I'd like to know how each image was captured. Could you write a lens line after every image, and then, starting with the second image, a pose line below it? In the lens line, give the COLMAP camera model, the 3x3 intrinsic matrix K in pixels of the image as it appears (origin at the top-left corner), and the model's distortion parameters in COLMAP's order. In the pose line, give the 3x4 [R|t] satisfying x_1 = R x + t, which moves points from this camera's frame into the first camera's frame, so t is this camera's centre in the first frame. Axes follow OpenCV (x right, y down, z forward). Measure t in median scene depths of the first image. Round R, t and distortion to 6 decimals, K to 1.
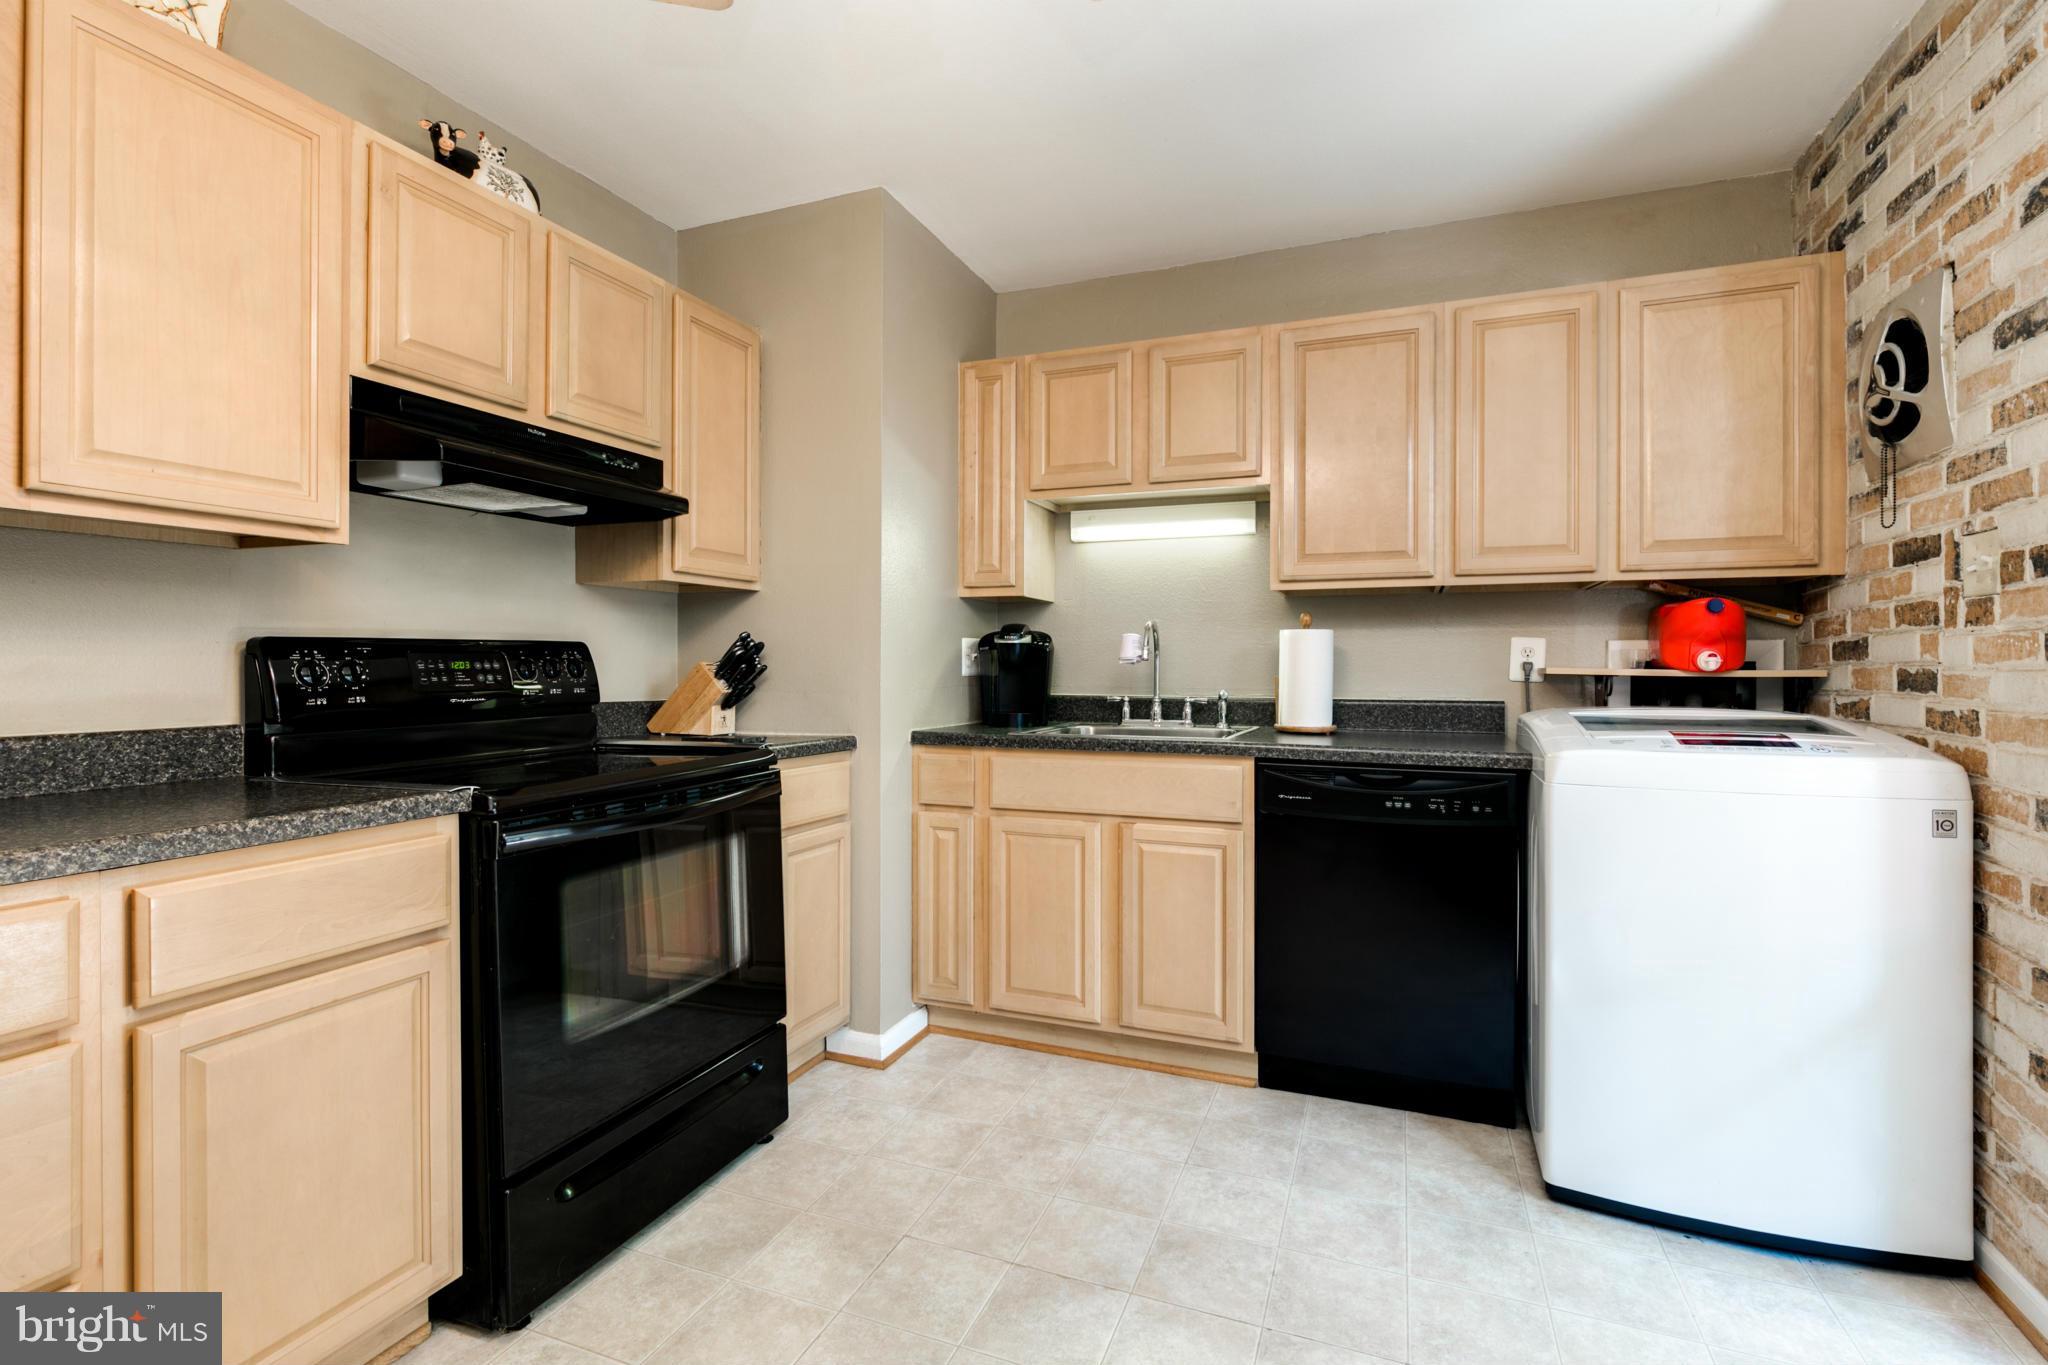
lens RADIAL K [[932.2, 0, 1032.4], [0, 932.2, 666.8], [0, 0, 1]] dist [0.000956, -0.001866]
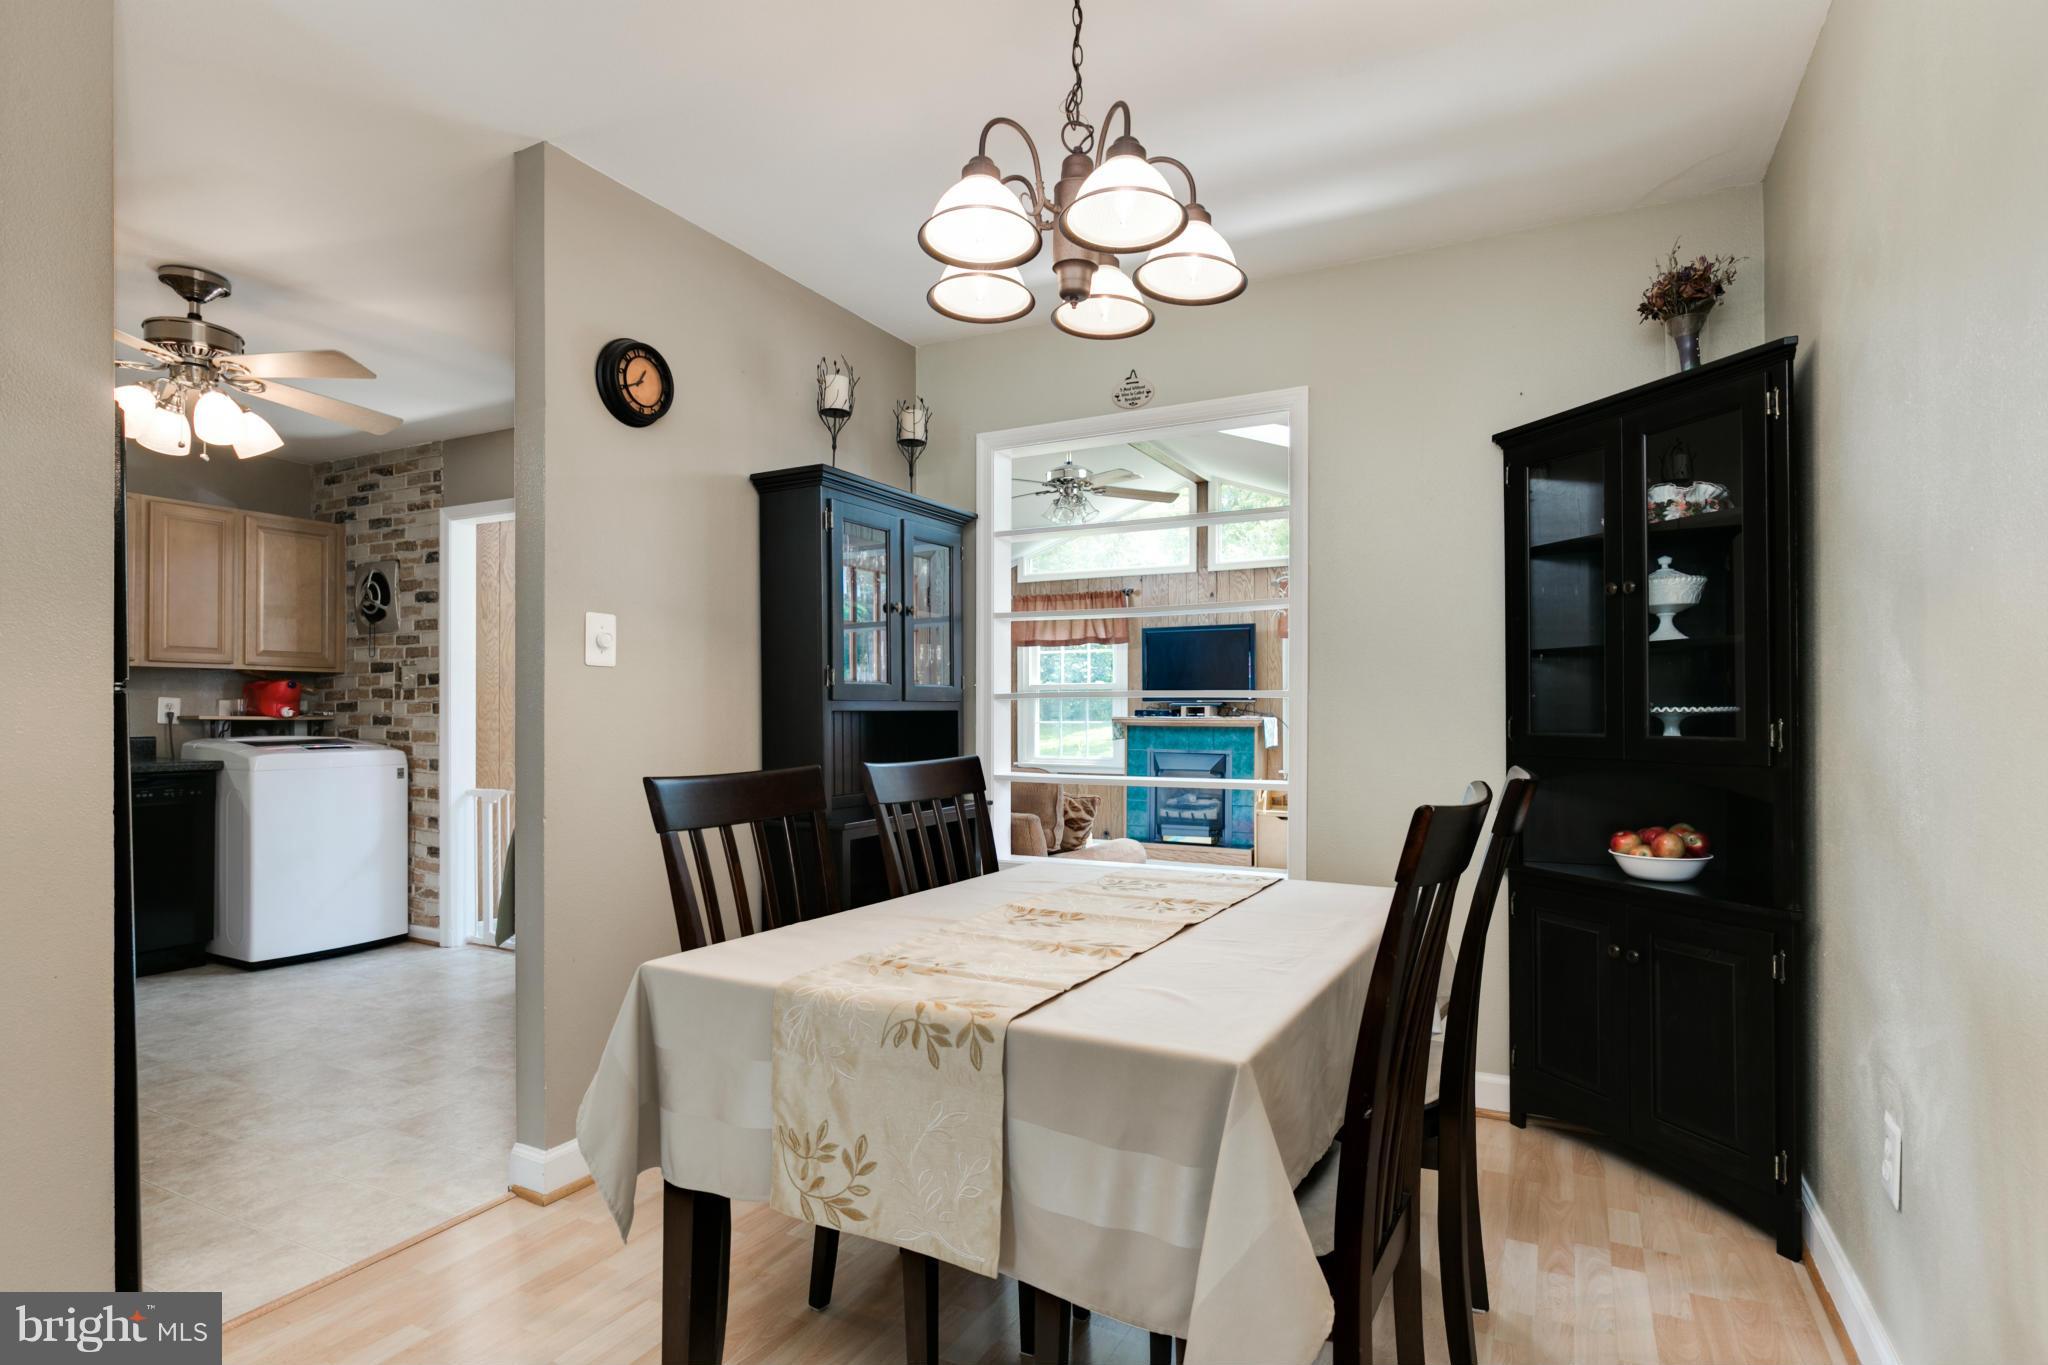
lens RADIAL K [[1079.3, 0, 1039.7], [0, 1079.3, 704.7], [0, 0, 1]] dist [0.001358, -0.000759]
pose [[0.115635, 0.002864, 0.993288, -1.339457], [0.000683, 0.999995, -0.002963, -0.013079], [-0.993292, 0.001021, 0.115632, -0.840770]]
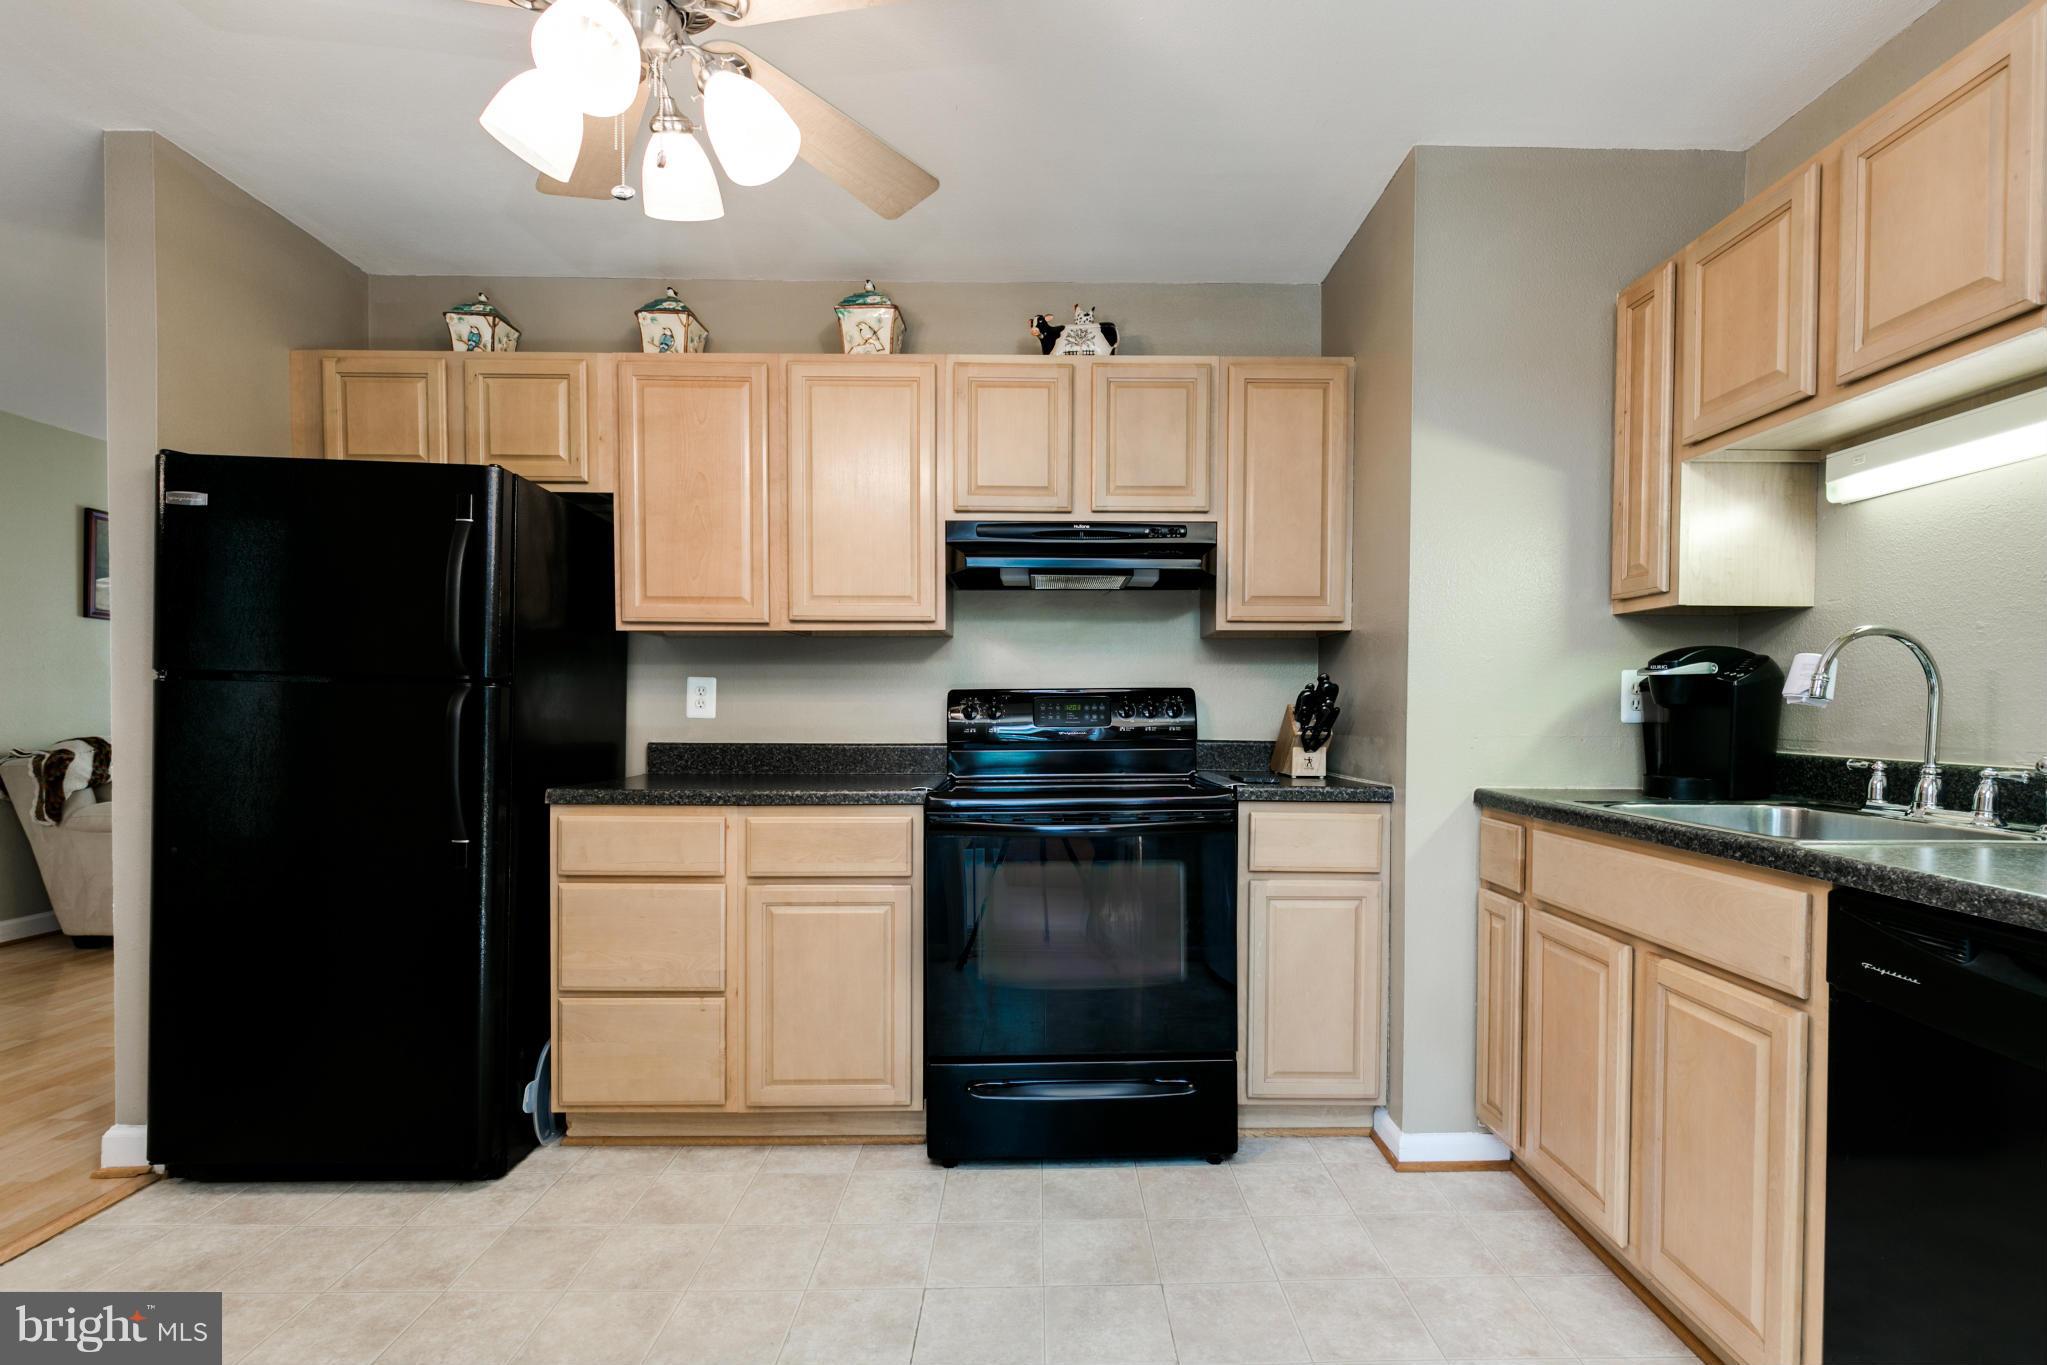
lens RADIAL K [[931.7, 0, 1047.5], [0, 931.7, 725.7], [0, 0, 1]] dist [0.000956, -0.001866]
pose [[0.383336, 0.016834, -0.923456, 0.556845], [-0.001725, 0.999845, 0.017510, 0.001016], [0.923607, -0.005120, 0.383305, 0.397781]]
